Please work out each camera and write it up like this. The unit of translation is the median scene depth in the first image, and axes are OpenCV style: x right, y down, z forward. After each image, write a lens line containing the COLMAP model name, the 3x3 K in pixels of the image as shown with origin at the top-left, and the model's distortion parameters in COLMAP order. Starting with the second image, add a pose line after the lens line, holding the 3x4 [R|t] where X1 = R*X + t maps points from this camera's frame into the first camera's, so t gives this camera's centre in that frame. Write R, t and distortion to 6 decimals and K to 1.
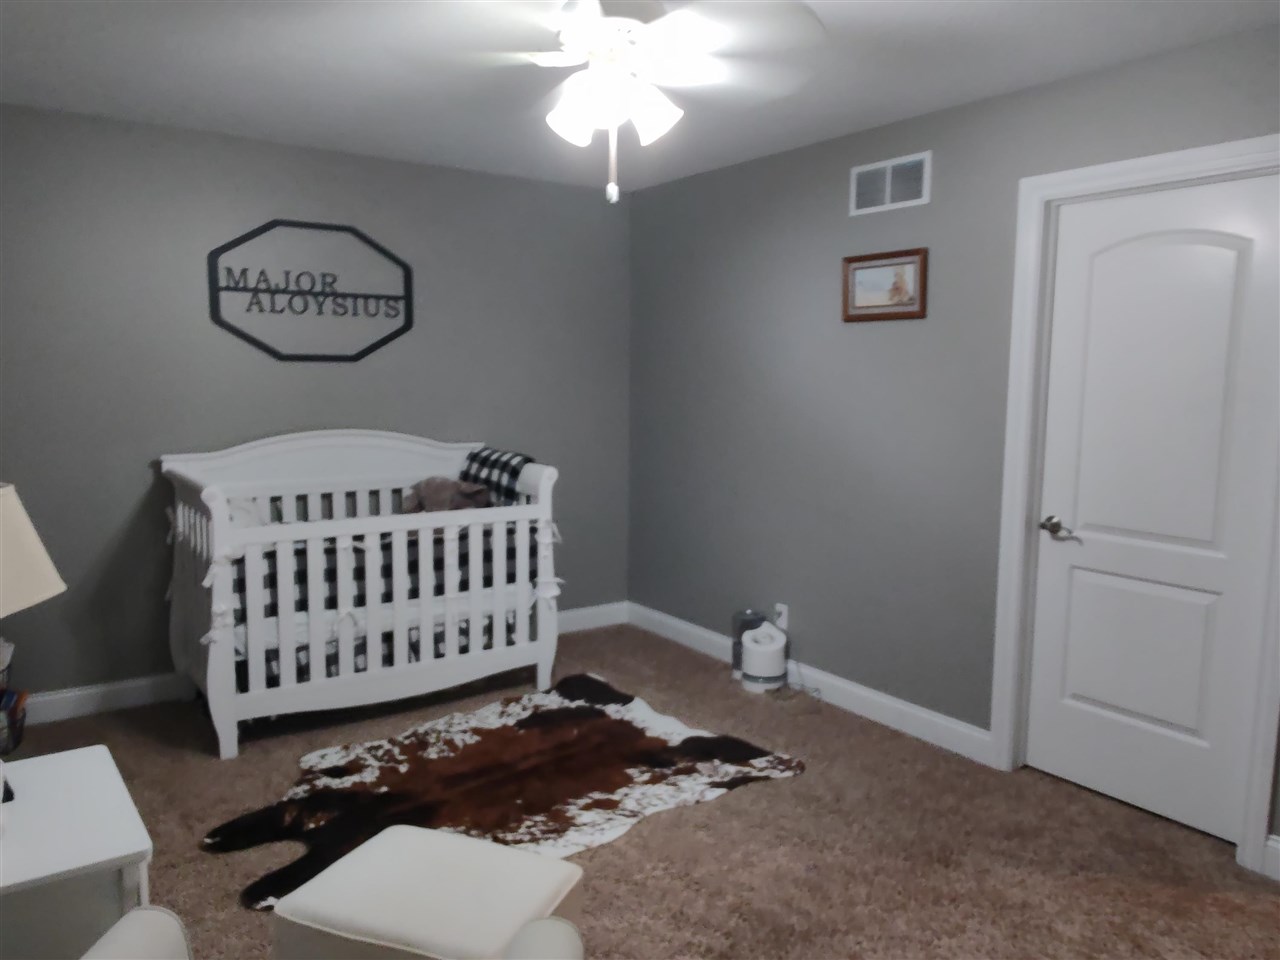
lens RADIAL K [[930.2, 0, 640.3], [0, 930.2, 475.5], [0, 0, 1]] dist [-0.008472, -0.004018]
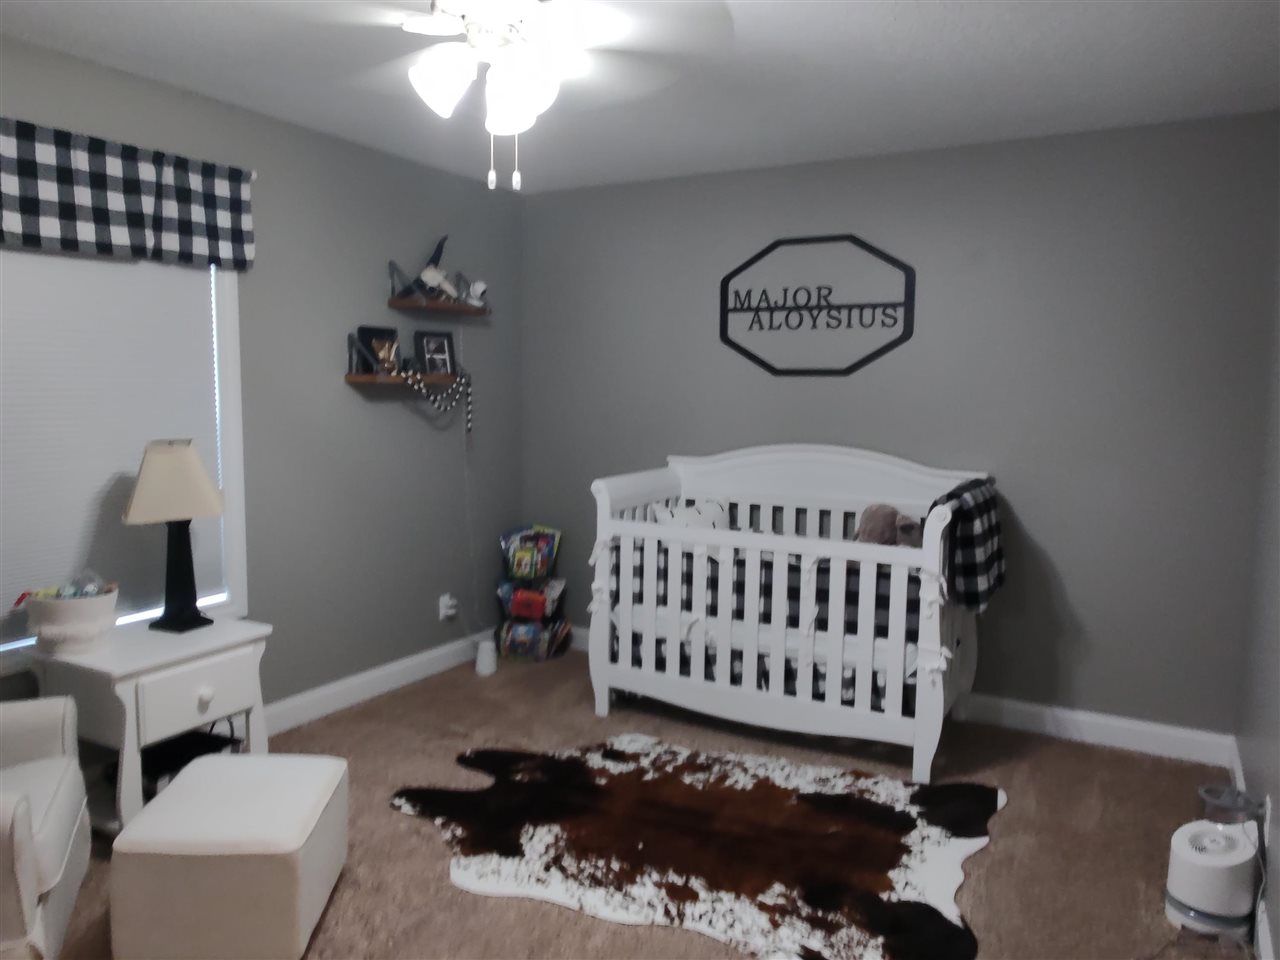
lens RADIAL K [[930.2, 0, 639.9], [0, 930.2, 484.4], [0, 0, 1]] dist [-0.008472, -0.004018]
pose [[0.428635, 0.090713, -0.898912, 0.520315], [-0.107013, 0.993040, 0.049185, -0.039749], [0.897118, 0.075113, 0.435359, 0.445983]]
